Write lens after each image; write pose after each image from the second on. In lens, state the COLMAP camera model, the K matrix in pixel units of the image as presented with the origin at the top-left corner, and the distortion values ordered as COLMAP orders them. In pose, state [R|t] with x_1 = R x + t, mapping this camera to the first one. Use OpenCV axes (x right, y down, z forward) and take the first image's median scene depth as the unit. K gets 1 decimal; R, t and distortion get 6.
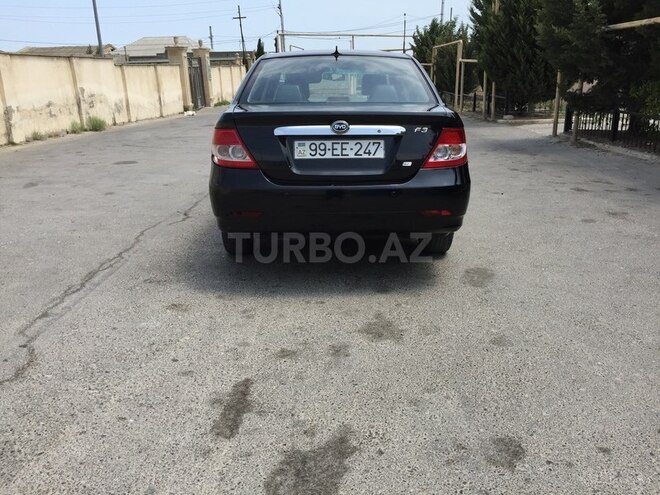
lens RADIAL K [[569.1, 0, 329.1], [0, 569.1, 247.9], [0, 0, 1]] dist [0.053328, -0.049410]
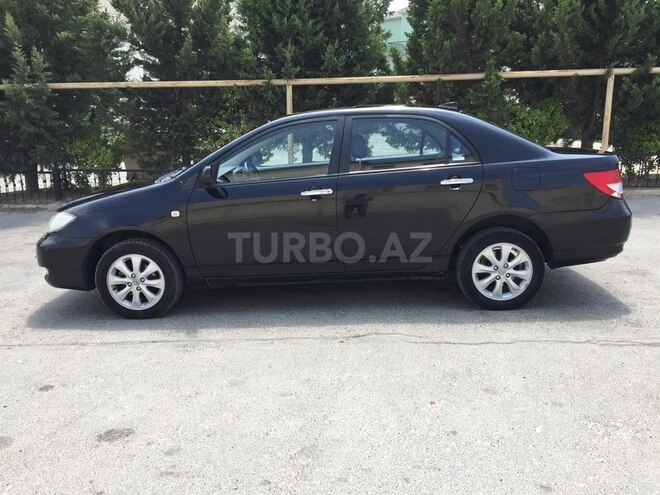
lens RADIAL K [[569.1, 0, 330.4], [0, 569.1, 246.9], [0, 0, 1]] dist [0.053328, -0.049410]
pose [[0.042188, -0.209113, 0.976981, -1.377047], [0.309347, 0.932533, 0.186242, -0.452294], [-0.950013, 0.294369, 0.104030, 1.450613]]
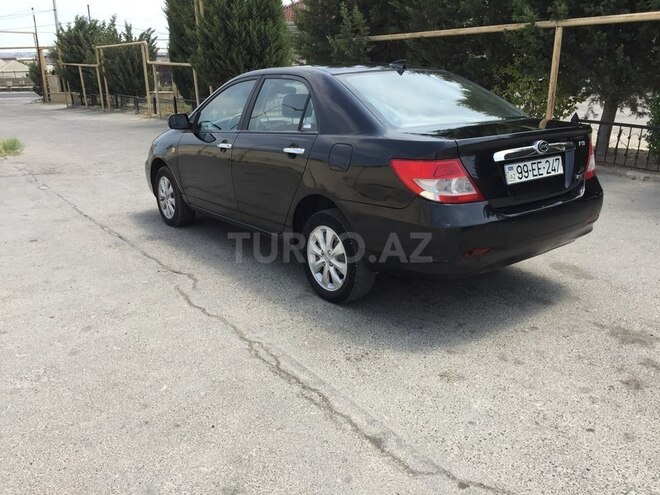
lens RADIAL K [[569.1, 0, 331.2], [0, 569.1, 246.7], [0, 0, 1]] dist [0.053328, -0.049410]
pose [[0.804868, -0.178492, 0.565976, -0.804955], [0.179684, 0.982228, 0.054239, -0.152156], [-0.565598, 0.058042, 0.822636, 0.381809]]
